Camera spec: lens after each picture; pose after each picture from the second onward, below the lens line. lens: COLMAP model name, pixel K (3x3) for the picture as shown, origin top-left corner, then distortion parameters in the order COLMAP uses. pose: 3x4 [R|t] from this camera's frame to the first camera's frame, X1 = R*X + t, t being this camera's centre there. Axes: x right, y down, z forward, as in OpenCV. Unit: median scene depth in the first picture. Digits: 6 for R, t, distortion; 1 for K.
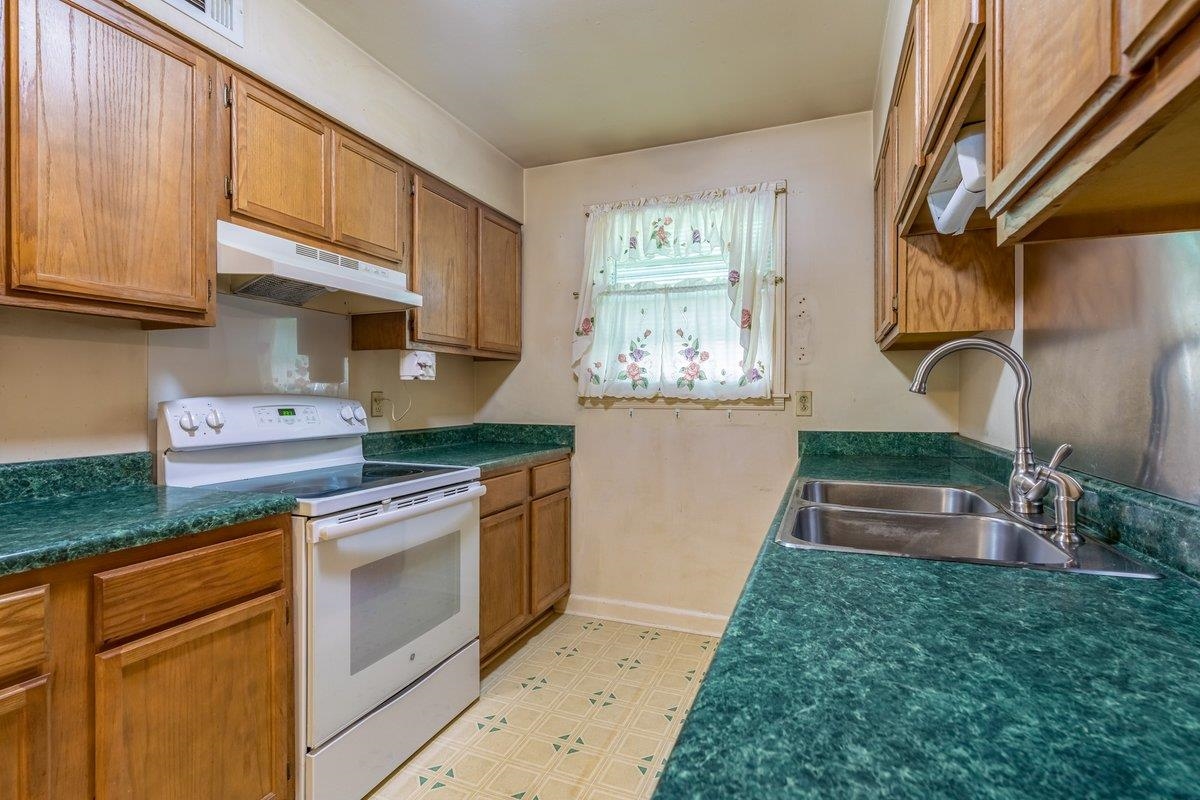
lens RADIAL K [[560.4, 0, 600.0], [0, 560.4, 400.0], [0, 0, 1]] dist [-0.007516, -0.000597]
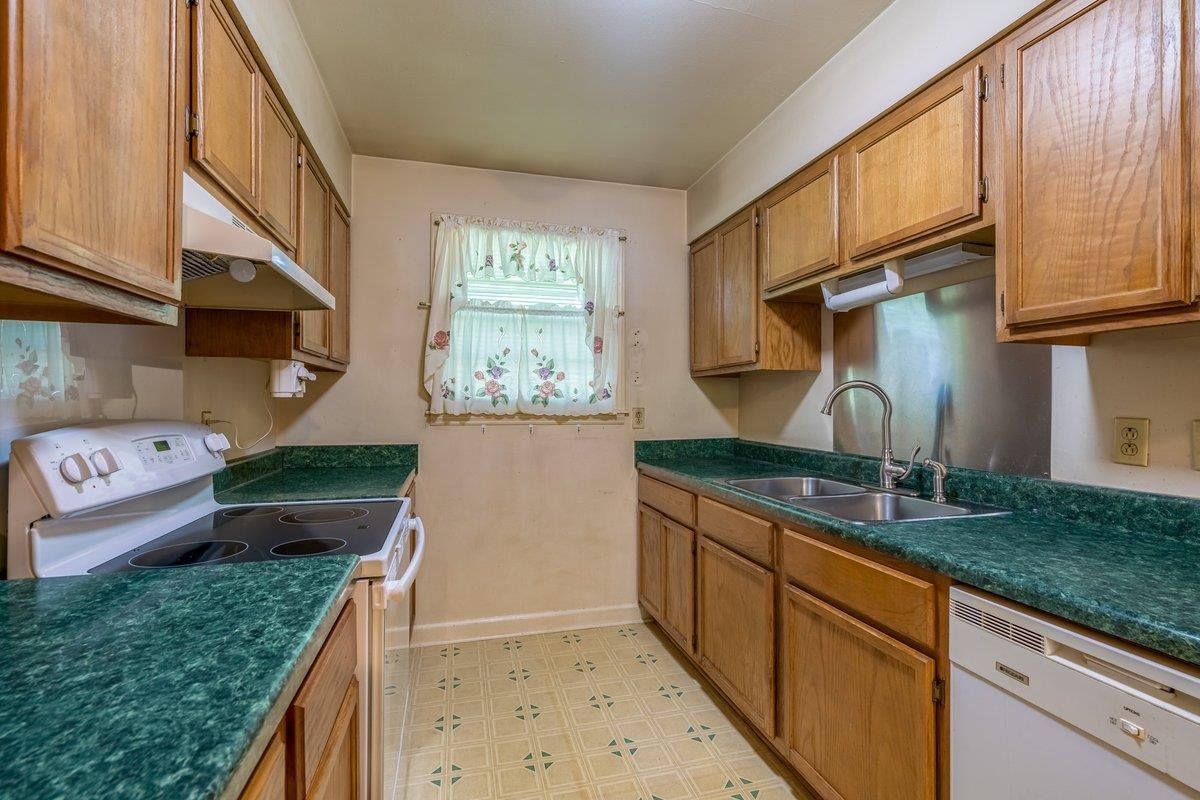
lens RADIAL K [[549.7, 0, 601.2], [0, 549.7, 404.9], [0, 0, 1]] dist [-0.004457, -0.000169]
pose [[0.799402, -0.001818, 0.600793, -0.395481], [0.003489, 0.999993, -0.001617, -0.019648], [-0.600786, 0.003389, 0.799403, 0.094503]]
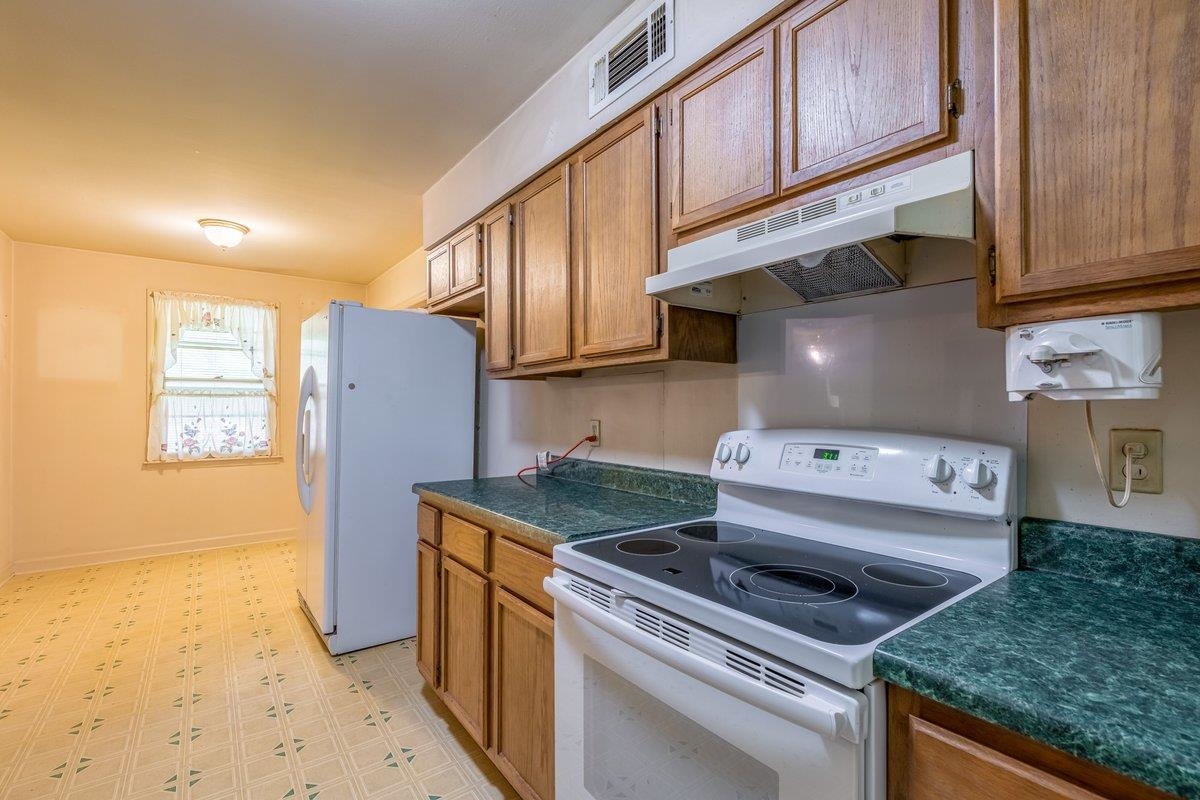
lens RADIAL K [[560.4, 0, 600.0], [0, 560.4, 400.0], [0, 0, 1]] dist [-0.007516, -0.000597]
pose [[-0.543471, -0.004959, -0.839413, 0.127247], [0.000388, 0.999981, -0.006159, -0.030618], [0.839428, -0.003673, -0.543459, 0.849128]]
